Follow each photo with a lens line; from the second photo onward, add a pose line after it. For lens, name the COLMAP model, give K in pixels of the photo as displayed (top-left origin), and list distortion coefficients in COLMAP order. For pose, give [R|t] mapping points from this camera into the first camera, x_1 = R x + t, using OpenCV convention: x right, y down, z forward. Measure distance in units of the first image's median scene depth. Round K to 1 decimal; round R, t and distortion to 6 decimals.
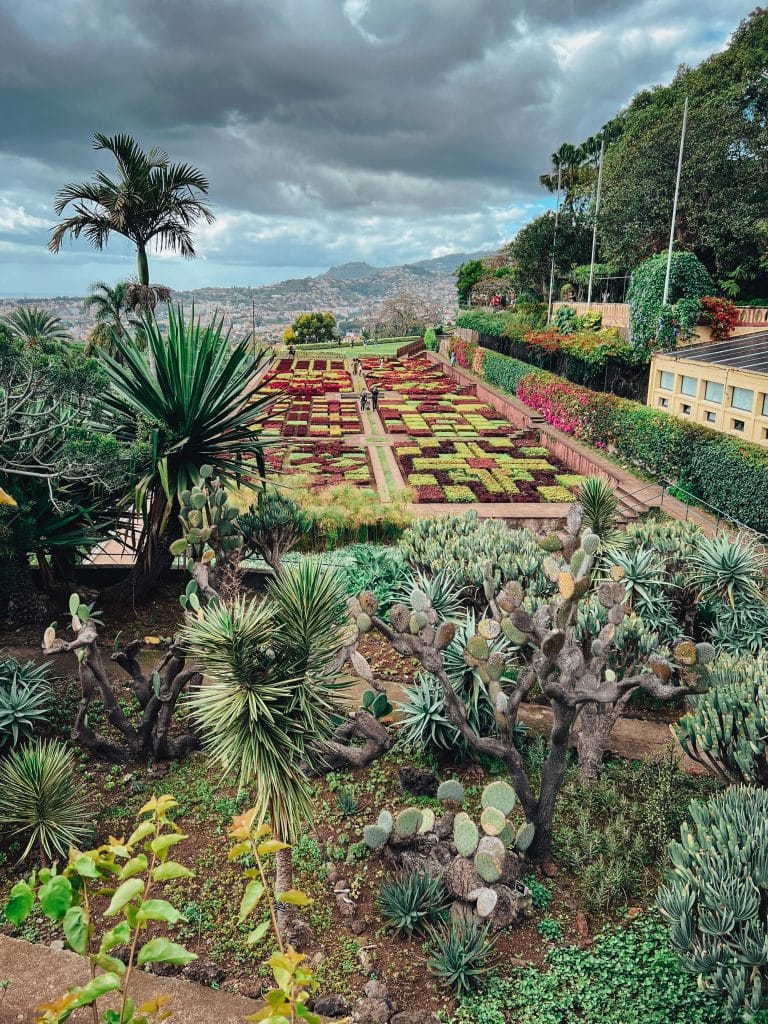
lens RADIAL K [[819.1, 0, 384.0], [0, 819.1, 512.0], [0, 0, 1]] dist [0.081297, -0.083979]
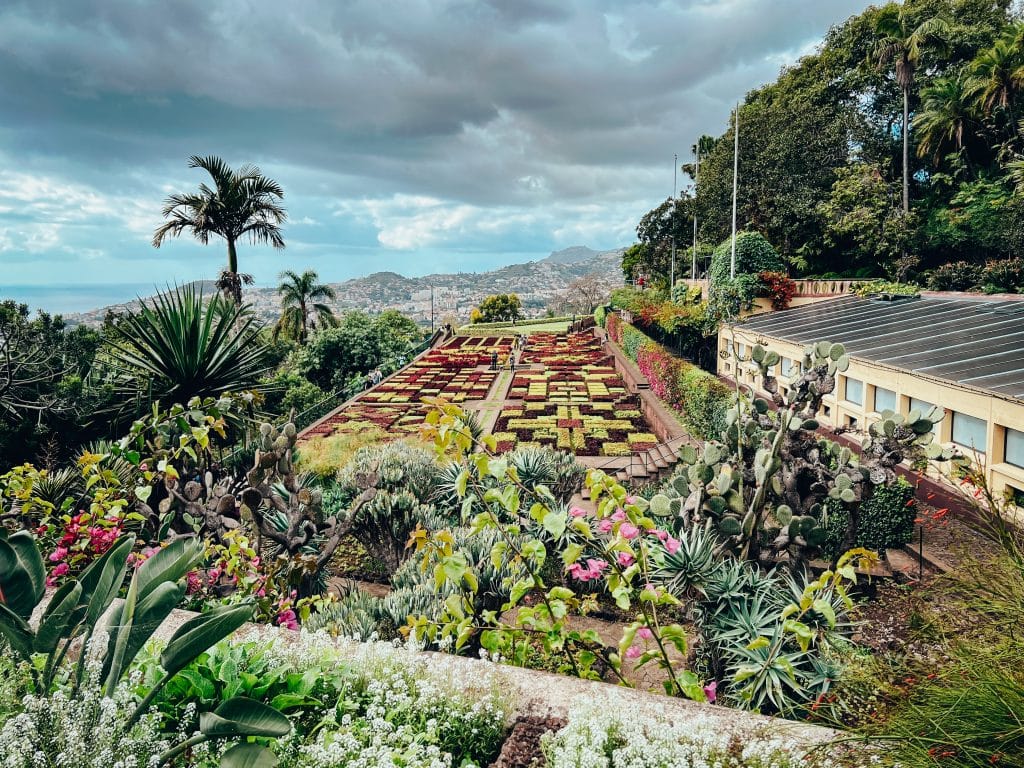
lens RADIAL K [[819.1, 0, 507.0], [0, 819.1, 388.2], [0, 0, 1]] dist [0.081297, -0.083979]
pose [[0.992755, -0.005871, -0.120014, 0.142331], [-0.009031, 0.992334, -0.123251, 0.024525], [0.119817, 0.123442, 0.985092, -0.075273]]
